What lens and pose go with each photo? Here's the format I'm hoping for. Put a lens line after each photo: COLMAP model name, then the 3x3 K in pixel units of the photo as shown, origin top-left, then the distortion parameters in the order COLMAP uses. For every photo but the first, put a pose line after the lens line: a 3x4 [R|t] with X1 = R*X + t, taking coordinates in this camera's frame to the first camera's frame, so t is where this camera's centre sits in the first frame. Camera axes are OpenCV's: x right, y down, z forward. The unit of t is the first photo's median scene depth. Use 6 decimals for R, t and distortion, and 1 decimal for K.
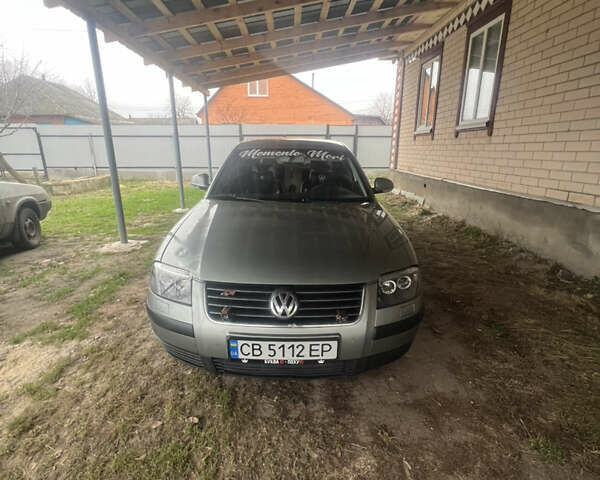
lens RADIAL K [[318.1, 0, 300.0], [0, 318.1, 240.0], [0, 0, 1]] dist [0.000104, -0.000286]
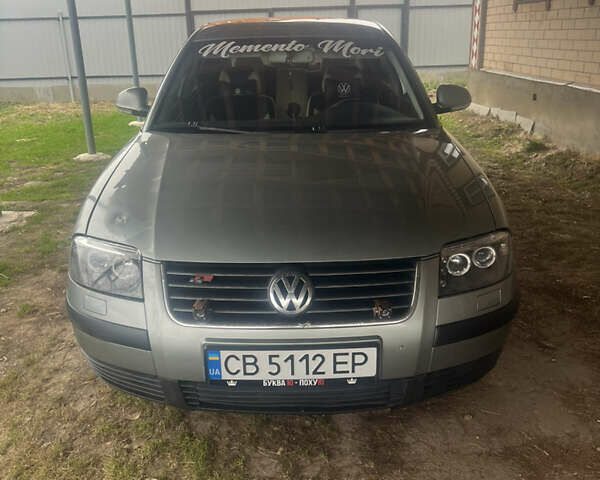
lens RADIAL K [[602.8, 0, 300.0], [0, 602.8, 240.0], [0, 0, 1]] dist [0.025718, 0.001404]
pose [[0.999531, -0.029235, -0.009063, -0.014056], [0.029650, 0.998327, 0.049635, 0.029760], [0.007597, -0.049881, 0.998726, -0.148690]]
